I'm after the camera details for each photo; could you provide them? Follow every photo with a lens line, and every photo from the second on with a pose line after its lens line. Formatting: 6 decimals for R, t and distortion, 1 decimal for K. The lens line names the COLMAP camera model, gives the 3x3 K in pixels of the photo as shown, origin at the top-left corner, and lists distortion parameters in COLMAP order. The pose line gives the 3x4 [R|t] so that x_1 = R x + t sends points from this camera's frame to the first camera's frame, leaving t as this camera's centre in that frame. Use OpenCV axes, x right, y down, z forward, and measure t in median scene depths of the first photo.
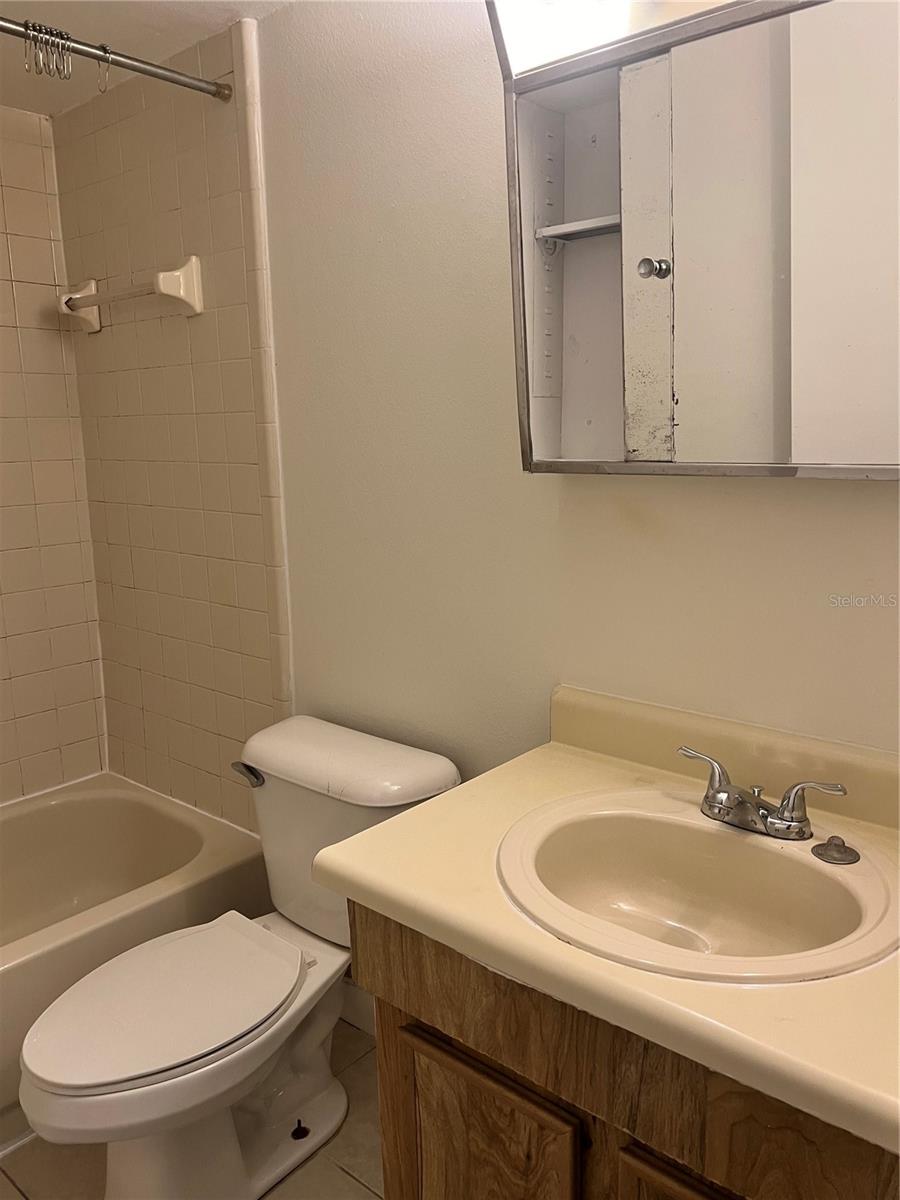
lens RADIAL K [[903.4, 0, 453.8], [0, 903.4, 607.0], [0, 0, 1]] dist [0.050704, -0.057675]
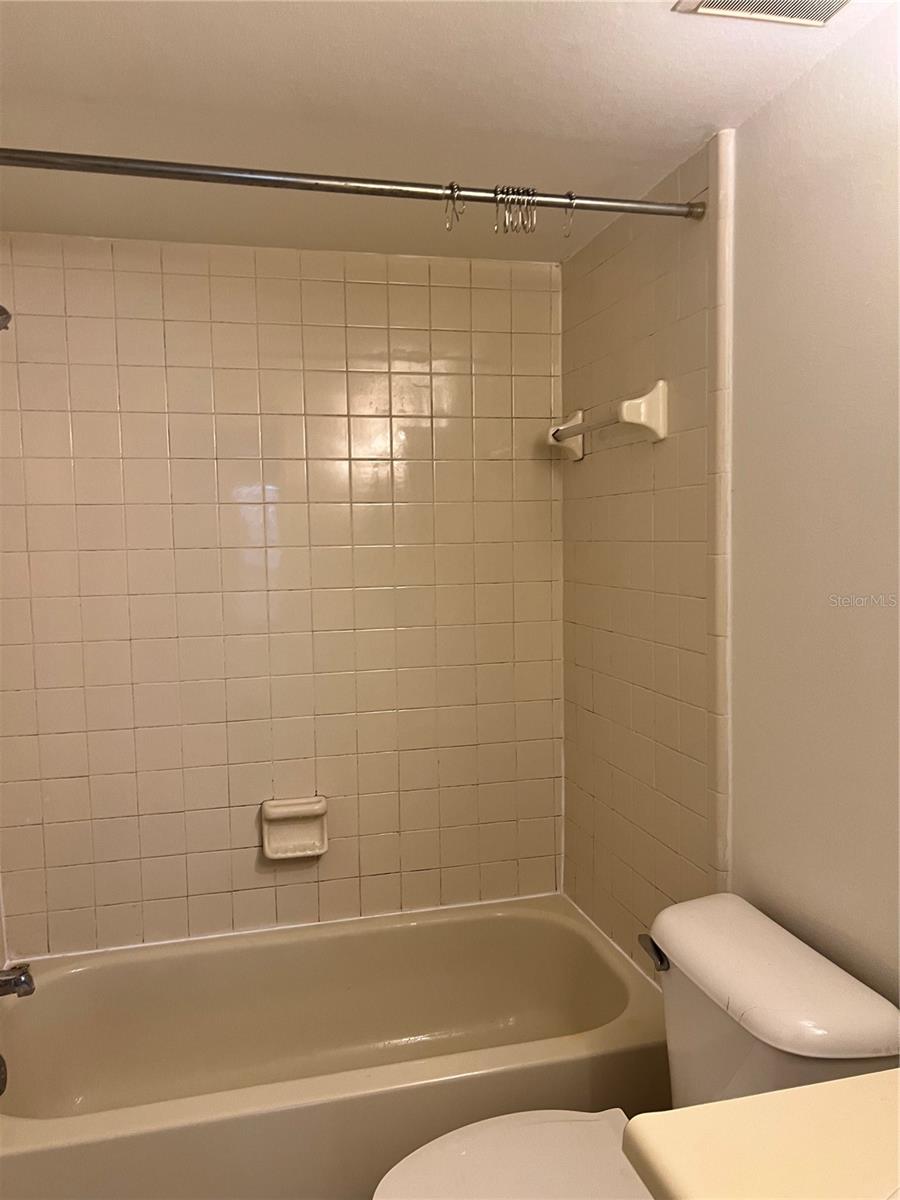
lens RADIAL K [[903.4, 0, 453.8], [0, 903.4, 607.0], [0, 0, 1]] dist [0.050704, -0.057675]
pose [[0.820072, 0.048541, -0.570198, 0.091697], [-0.106414, 0.991952, -0.068603, -0.061198], [0.562279, 0.116936, 0.818638, 0.124786]]
